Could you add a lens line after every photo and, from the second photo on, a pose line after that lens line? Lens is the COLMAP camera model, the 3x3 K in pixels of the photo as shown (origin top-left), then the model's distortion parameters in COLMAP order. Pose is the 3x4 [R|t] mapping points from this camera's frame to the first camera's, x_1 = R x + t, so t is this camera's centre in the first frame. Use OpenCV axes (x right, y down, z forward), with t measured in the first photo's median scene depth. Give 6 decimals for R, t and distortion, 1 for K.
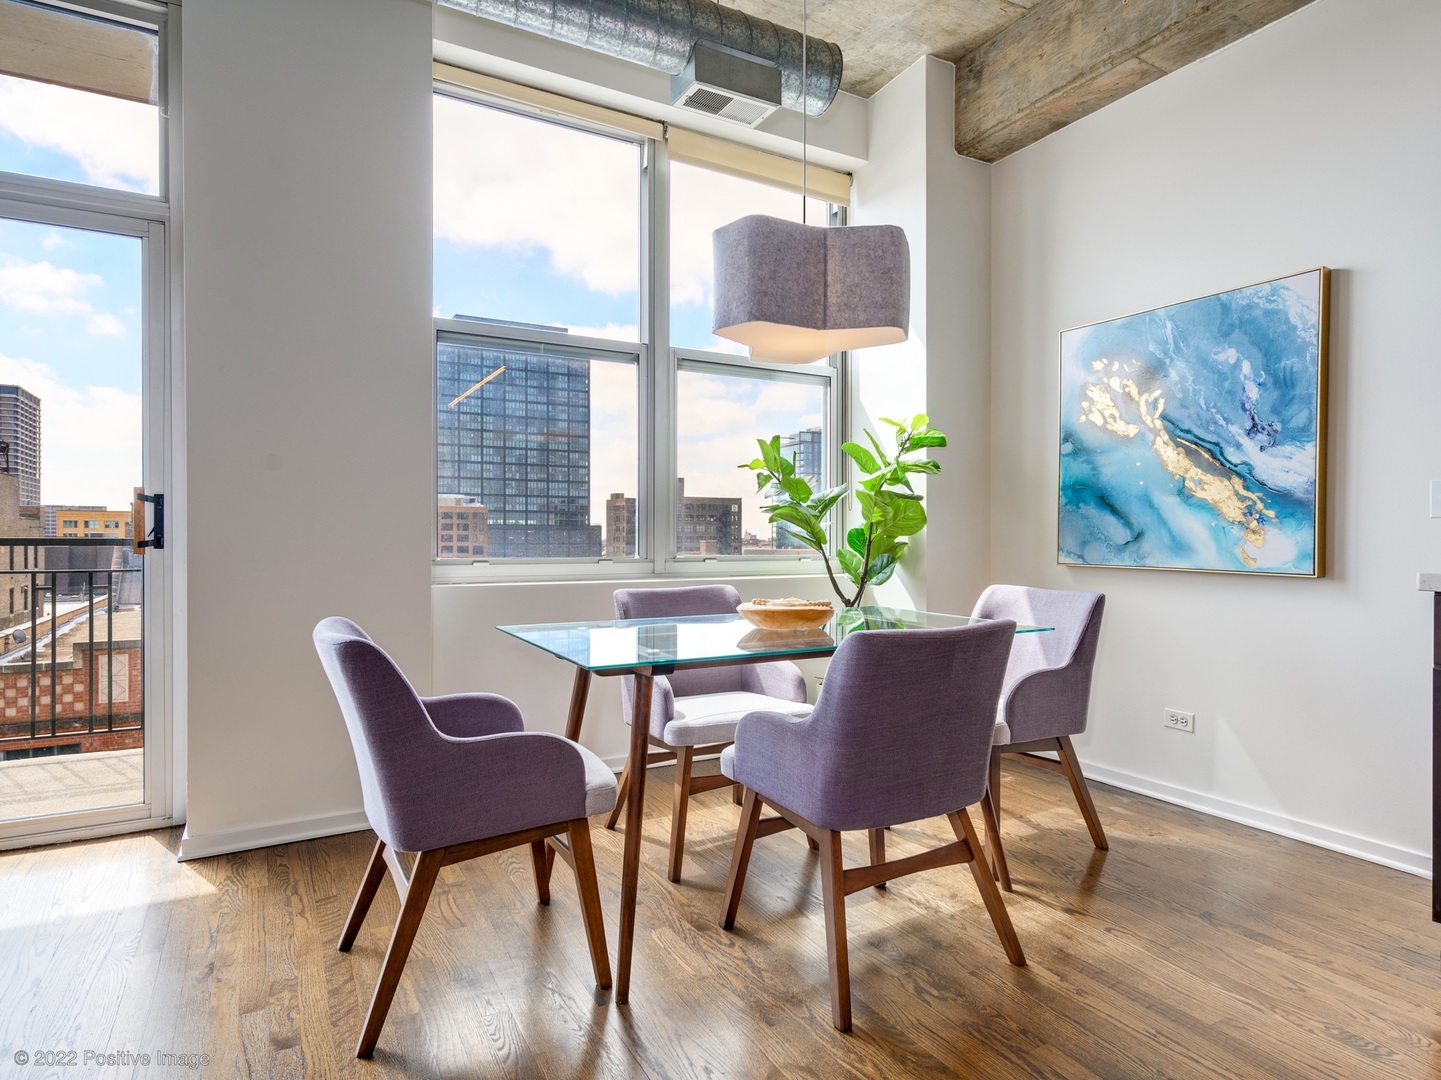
lens RADIAL K [[825.7, 0, 721.5], [0, 825.7, 543.4], [0, 0, 1]] dist [0.003661, -0.001286]
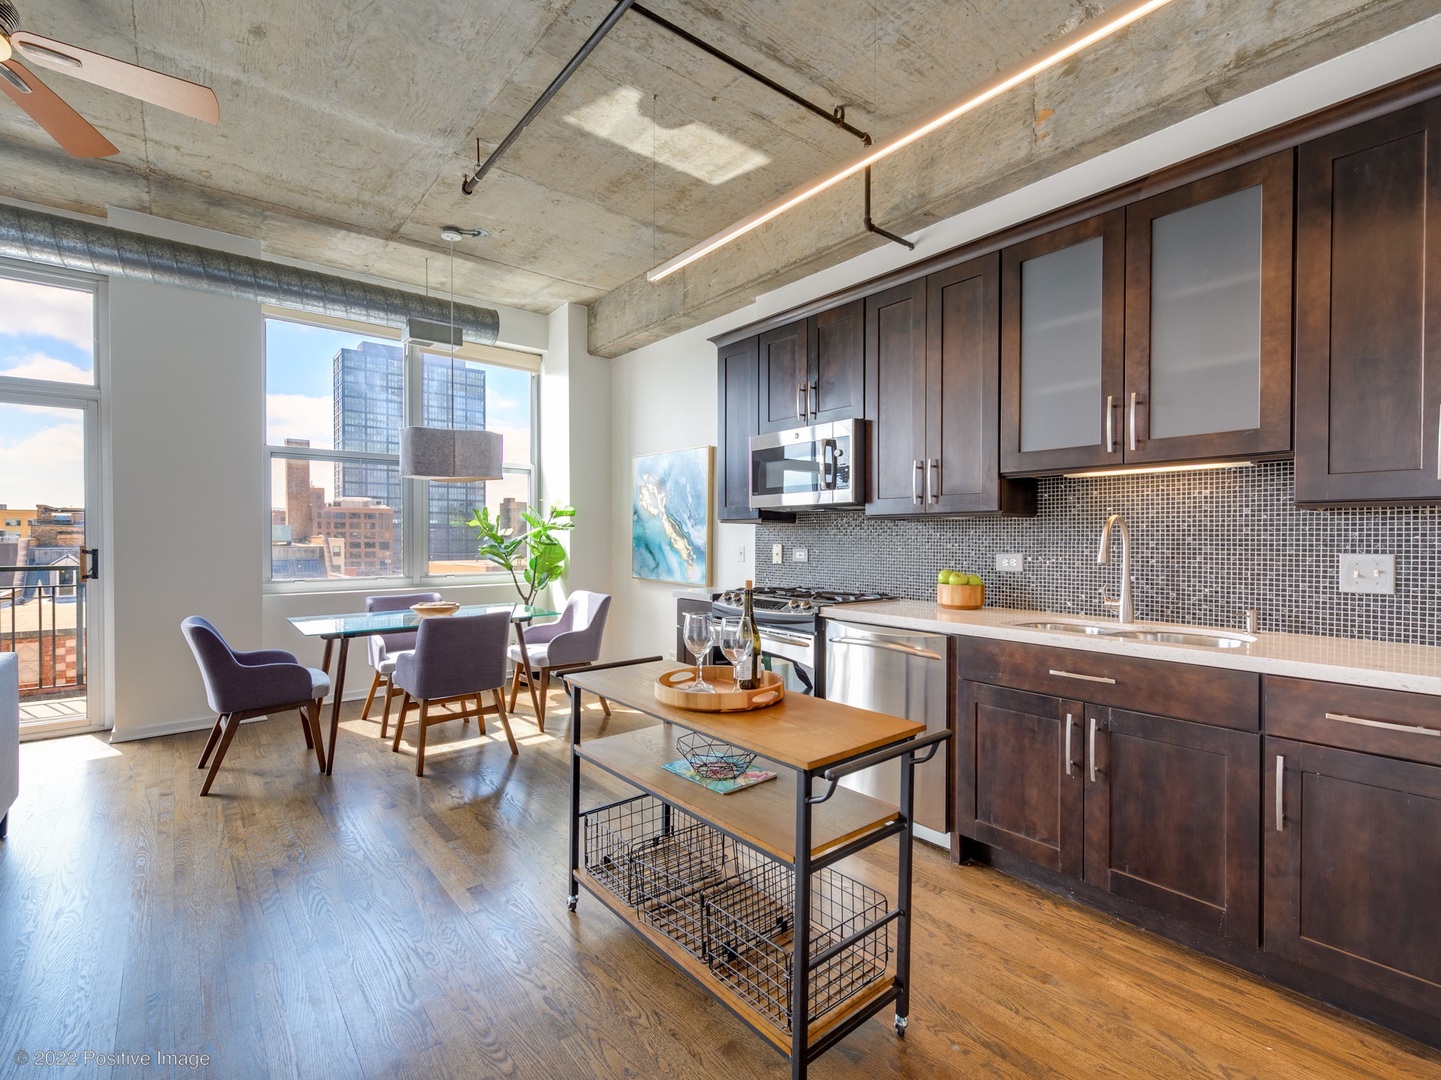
lens RADIAL K [[663.6, 0, 721.3], [0, 663.6, 543.5], [0, 0, 1]] dist [0.003152, 0.000279]
pose [[0.983581, -0.001381, 0.180461, 0.356695], [0.000255, 0.999980, 0.006260, -0.068992], [-0.180466, -0.006112, 0.983562, -0.597530]]
